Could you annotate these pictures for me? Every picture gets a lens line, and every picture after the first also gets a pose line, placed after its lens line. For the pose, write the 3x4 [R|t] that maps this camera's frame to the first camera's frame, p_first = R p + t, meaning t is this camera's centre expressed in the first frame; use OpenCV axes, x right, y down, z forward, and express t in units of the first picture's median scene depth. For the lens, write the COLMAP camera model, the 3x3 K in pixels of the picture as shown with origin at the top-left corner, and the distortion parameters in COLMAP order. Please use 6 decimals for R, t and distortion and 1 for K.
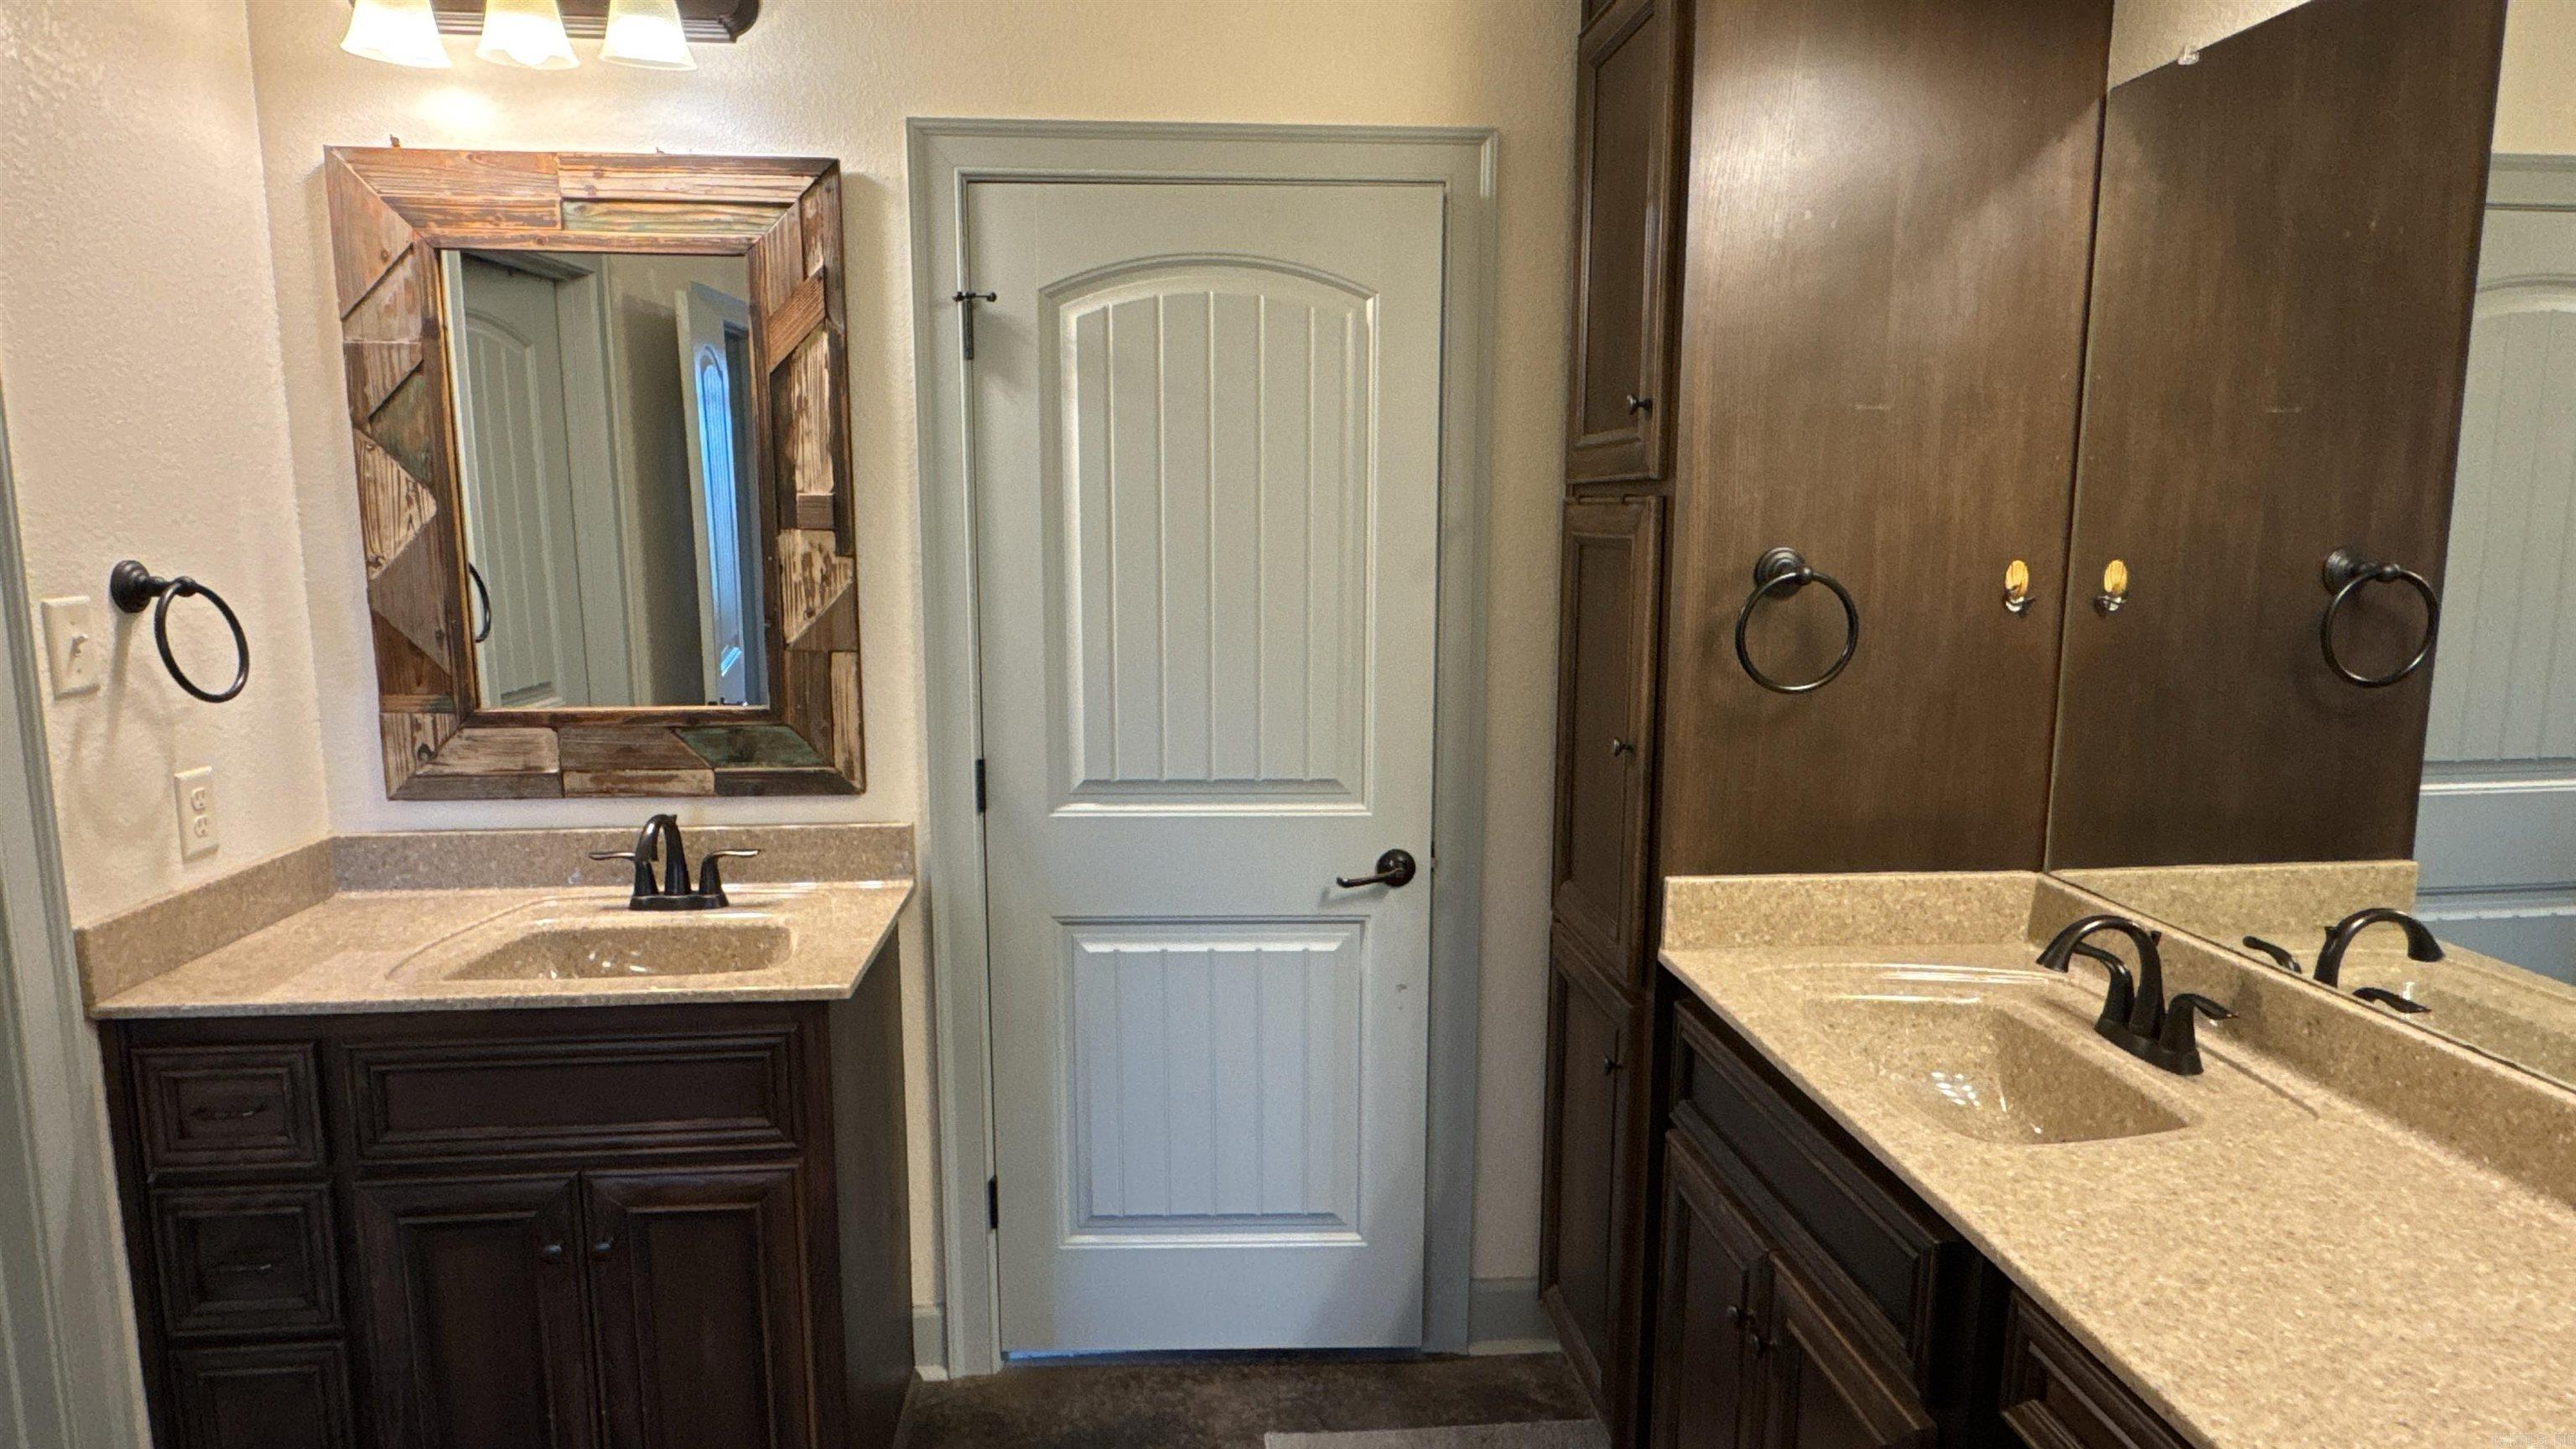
lens RADIAL K [[1441.7, 0, 1288.0], [0, 1441.7, 724.5], [0, 0, 1]] dist [-0.005615, -0.000231]
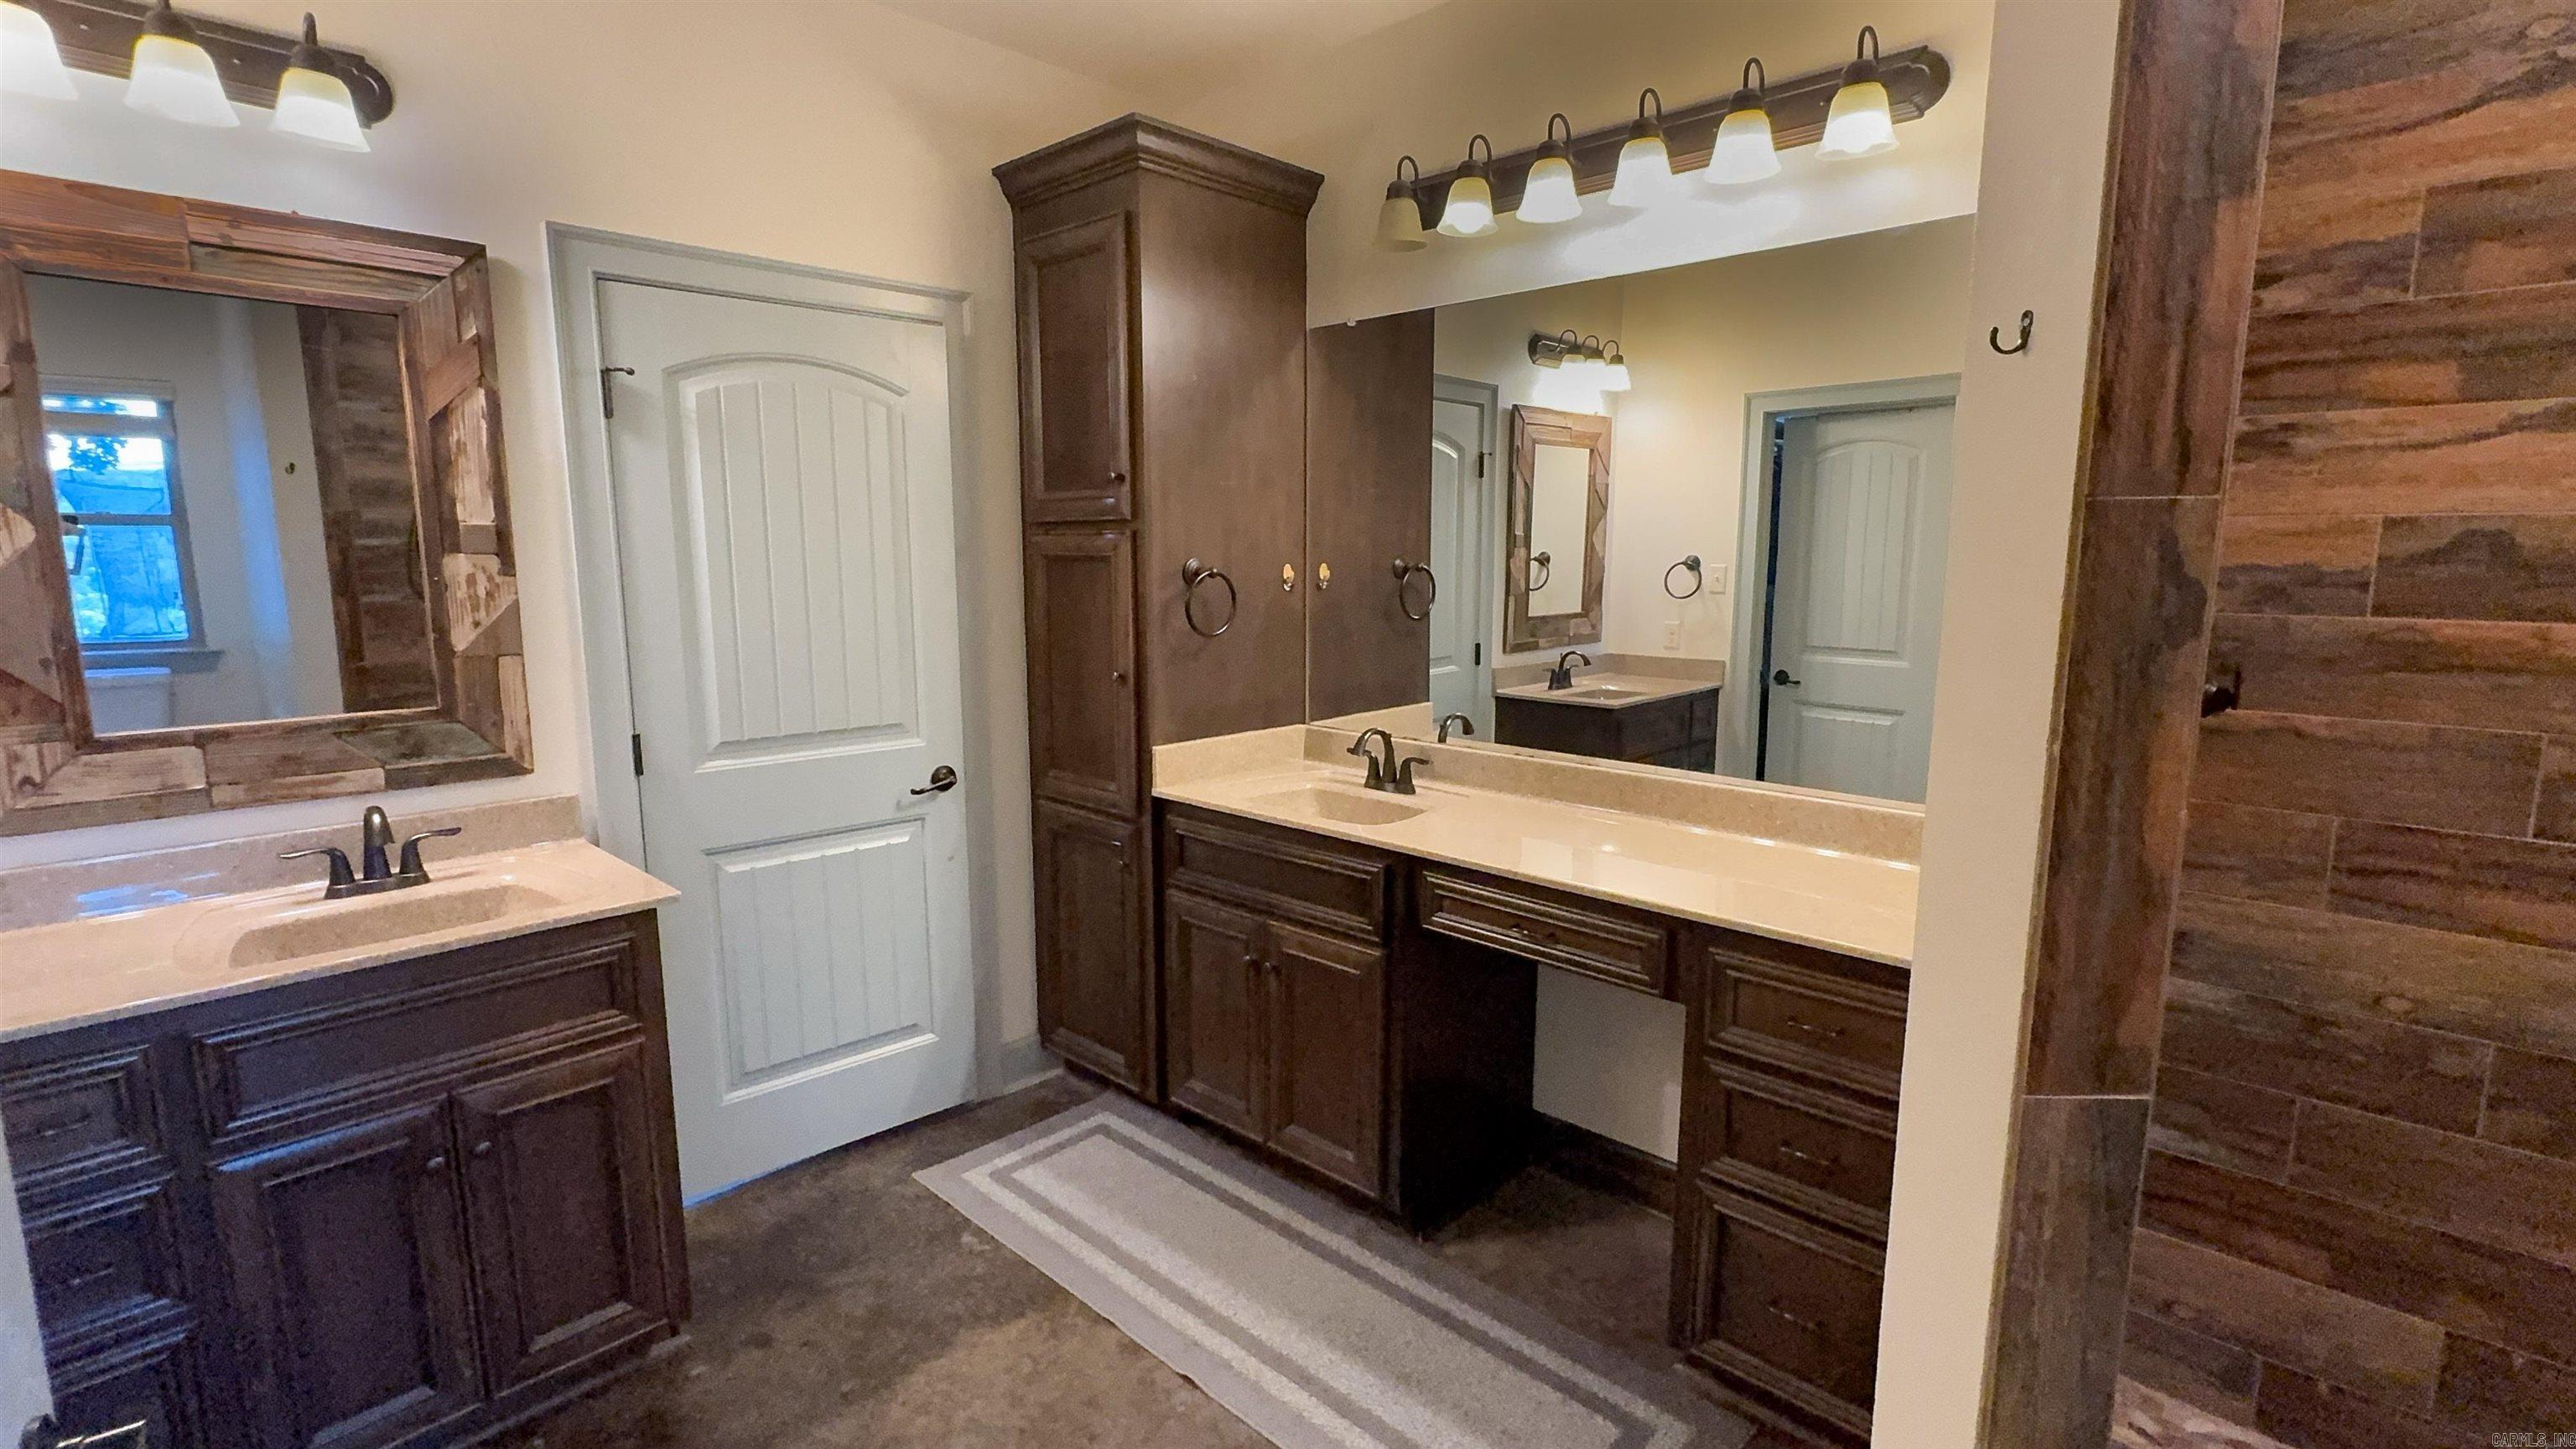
lens RADIAL K [[1167.4, 0, 1282.8], [0, 1167.4, 719.8], [0, 0, 1]] dist [-0.003308, 0.000163]
pose [[0.748711, -0.099184, 0.655434, -0.477787], [0.099058, 0.994382, 0.037320, 0.030765], [-0.655453, 0.036984, 0.754330, -0.153813]]
